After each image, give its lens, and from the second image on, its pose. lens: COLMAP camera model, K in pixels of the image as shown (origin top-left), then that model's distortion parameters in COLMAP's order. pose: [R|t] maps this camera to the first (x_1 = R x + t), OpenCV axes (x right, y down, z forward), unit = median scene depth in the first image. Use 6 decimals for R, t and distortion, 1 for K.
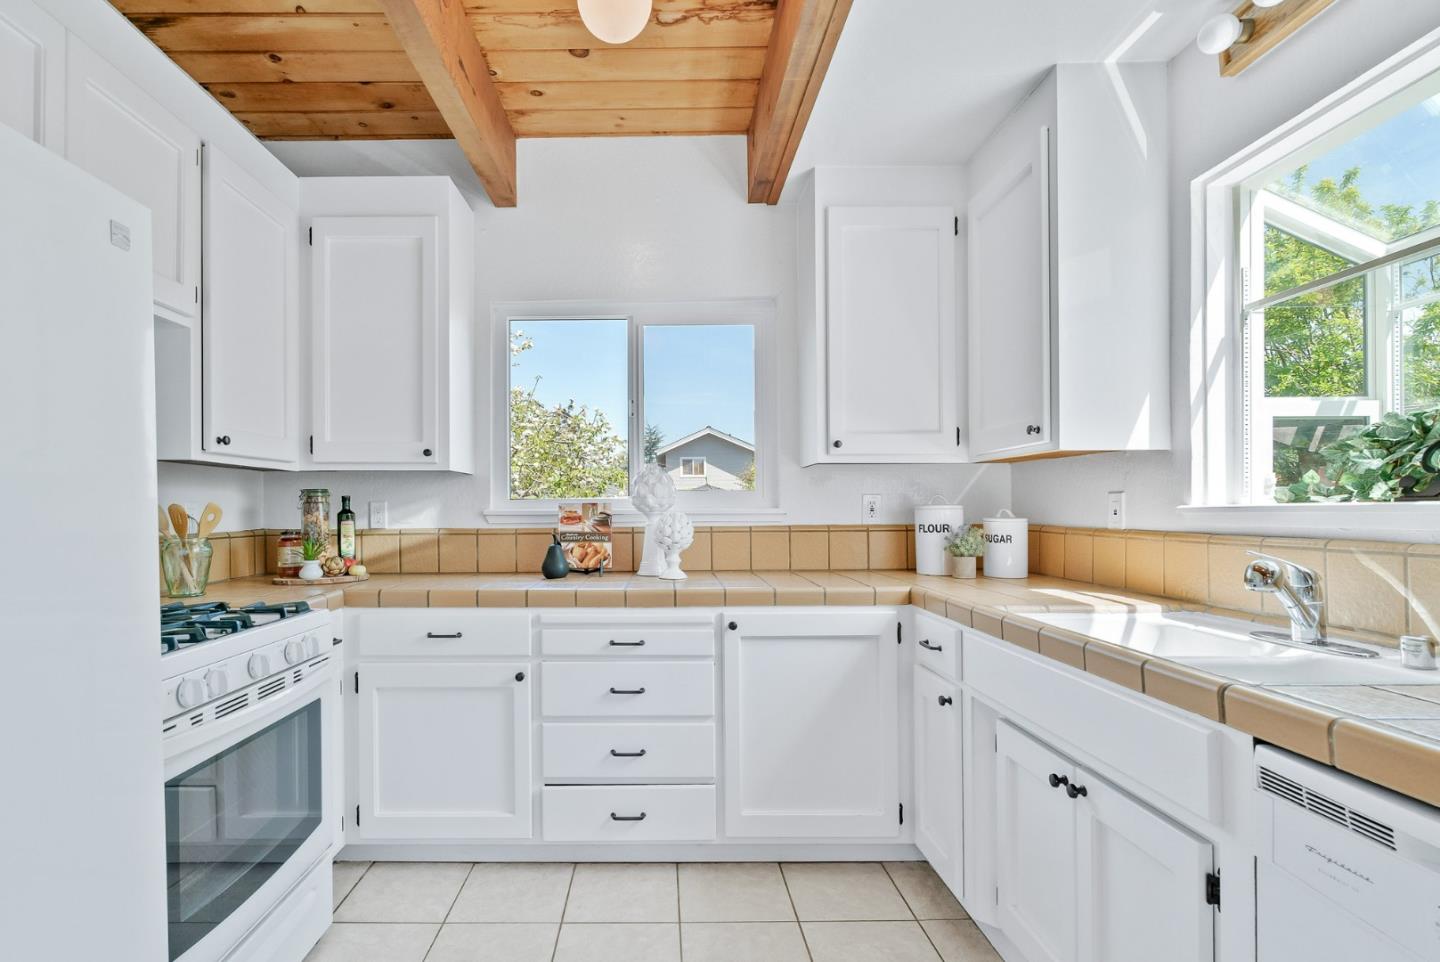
lens RADIAL K [[695.8, 0, 652.1], [0, 695.8, 507.9], [0, 0, 1]] dist [-0.001960, 0.002949]
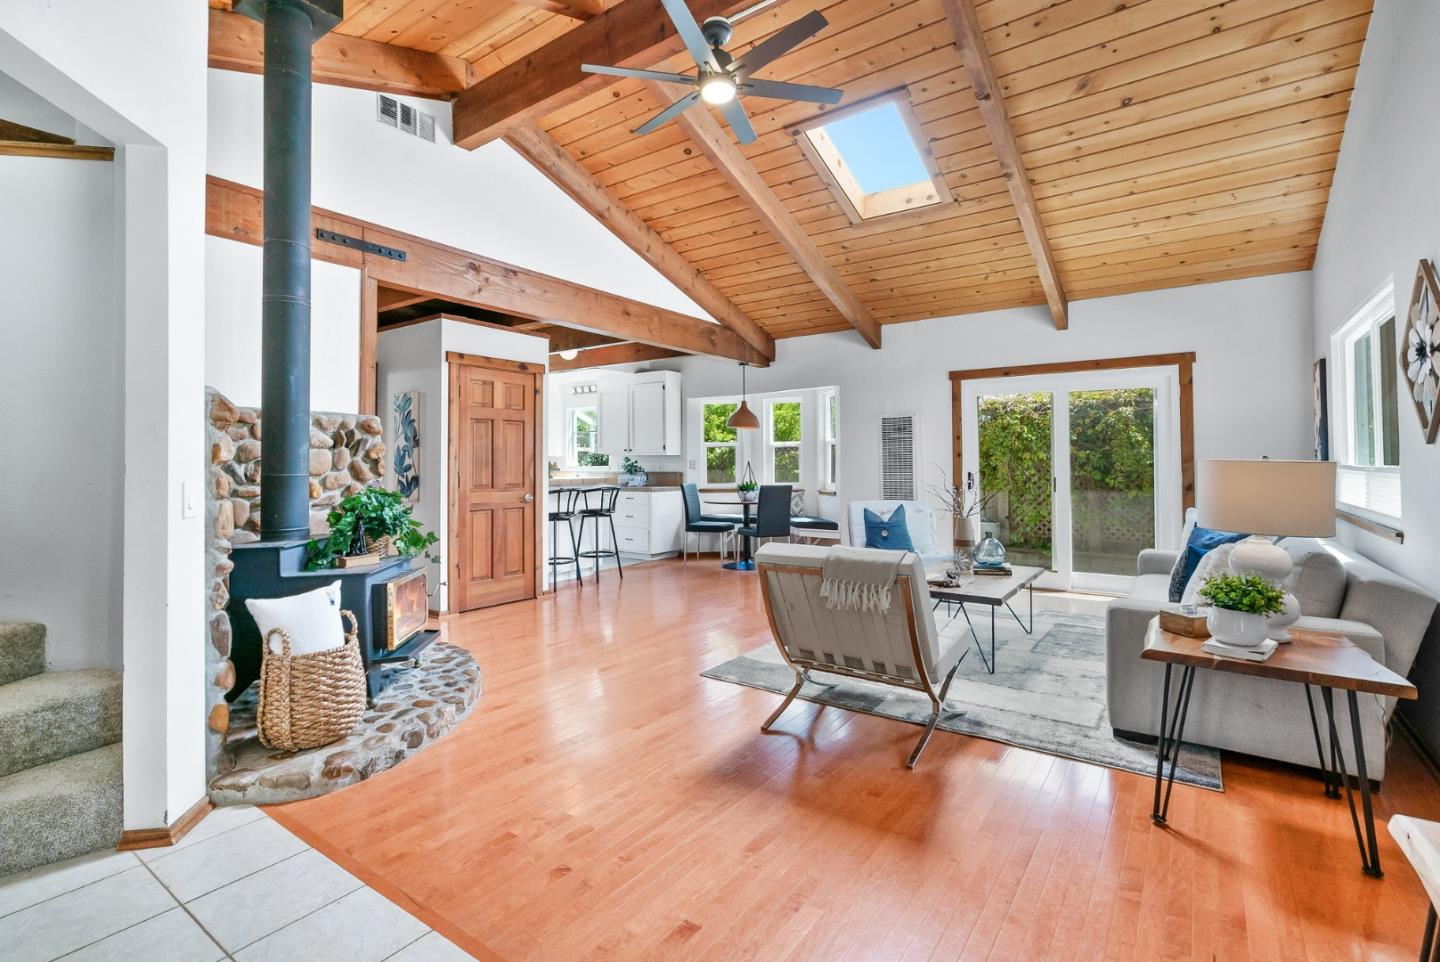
lens RADIAL K [[667.6, 0, 724.3], [0, 667.6, 444.4], [0, 0, 1]] dist [-0.000837, 0.001369]
pose [[0.575284, 0.030059, 0.817401, -2.375590], [-0.003186, 0.999399, -0.034510, -0.000230], [-0.817948, 0.017248, 0.575034, -2.559801]]
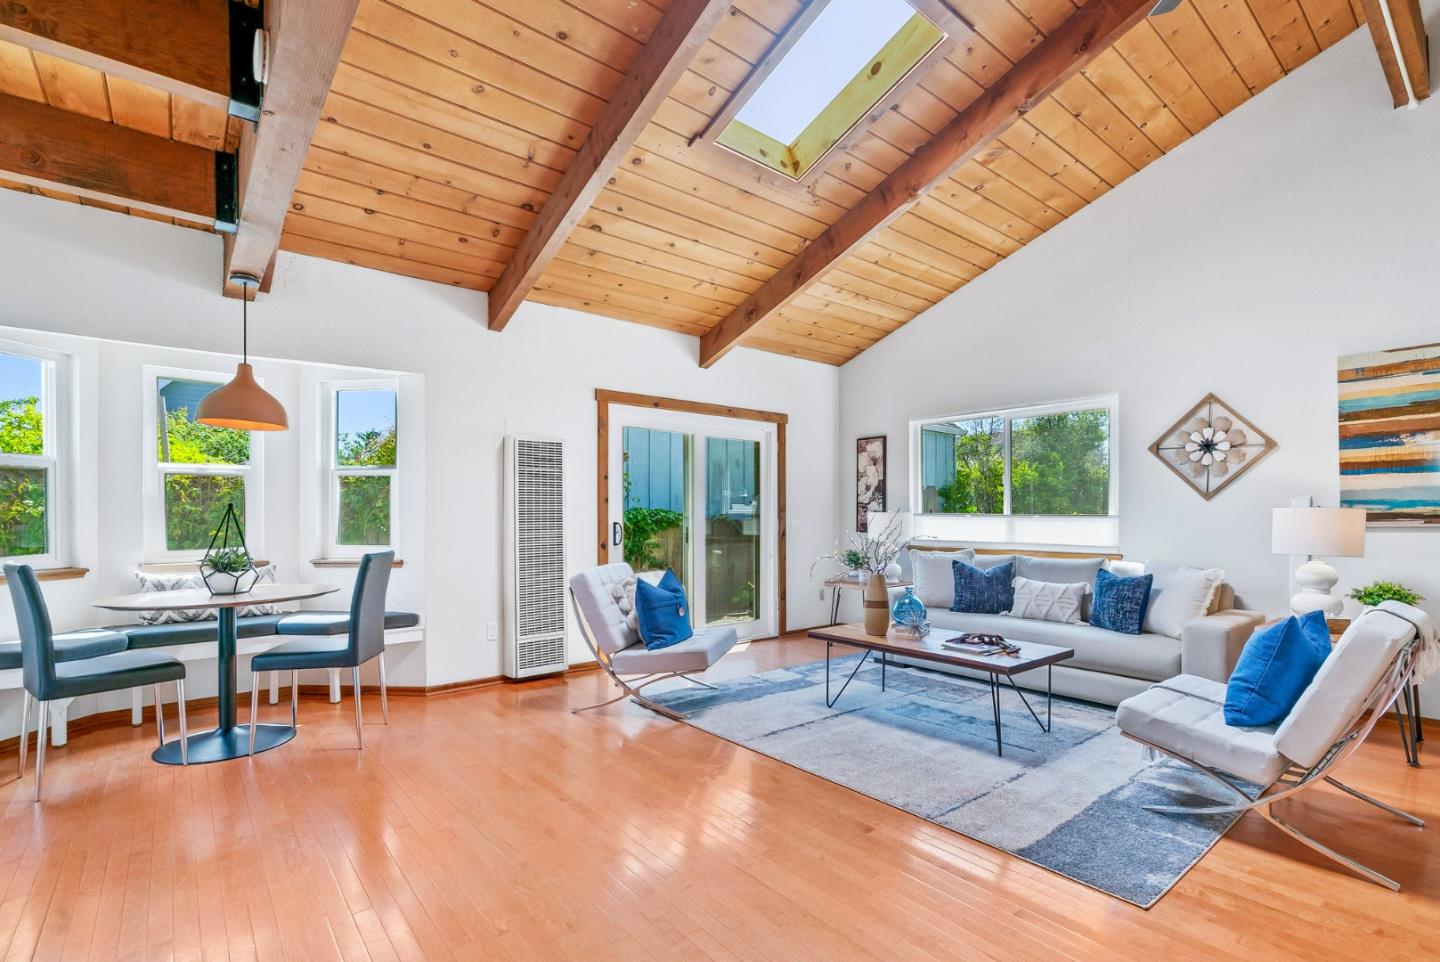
lens RADIAL K [[667.6, 0, 709.6], [0, 667.6, 514.2], [0, 0, 1]] dist [-0.000837, 0.001369]
pose [[-0.627943, 0.008065, 0.778218, -1.362380], [0.003539, 0.999966, -0.007507, 0.007193], [-0.778251, -0.001960, -0.627950, -0.595938]]
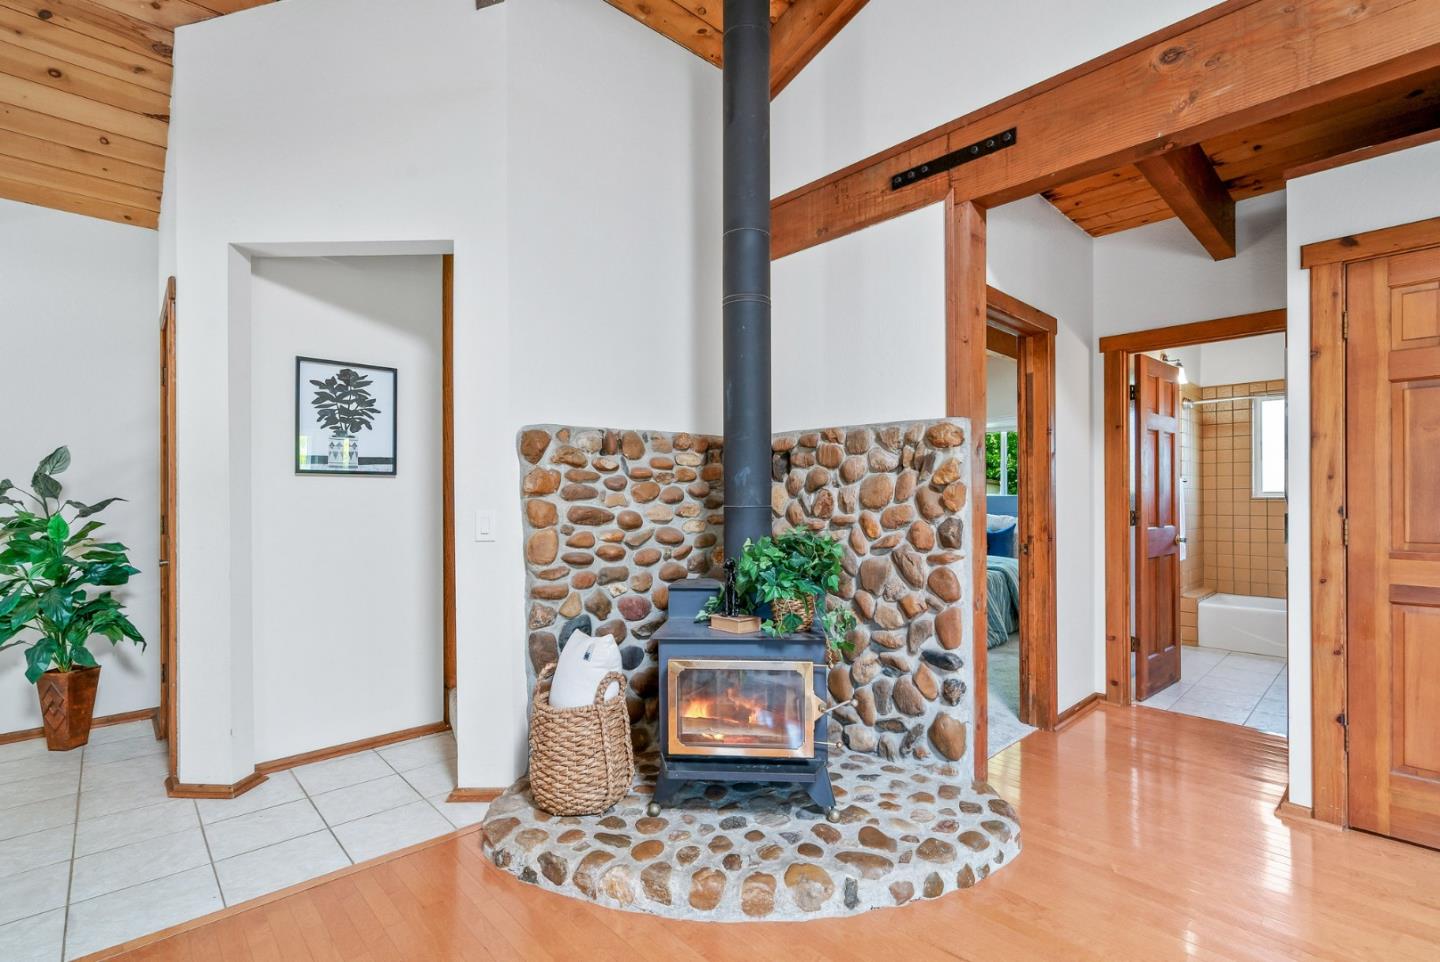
lens RADIAL K [[667.6, 0, 730.7], [0, 667.6, 488.7], [0, 0, 1]] dist [-0.000837, 0.001369]
pose [[0.692011, -0.003079, -0.721880, -0.900789], [0.000964, 0.999994, -0.003341, -0.009152], [0.721886, 0.001616, 0.692010, -1.842456]]
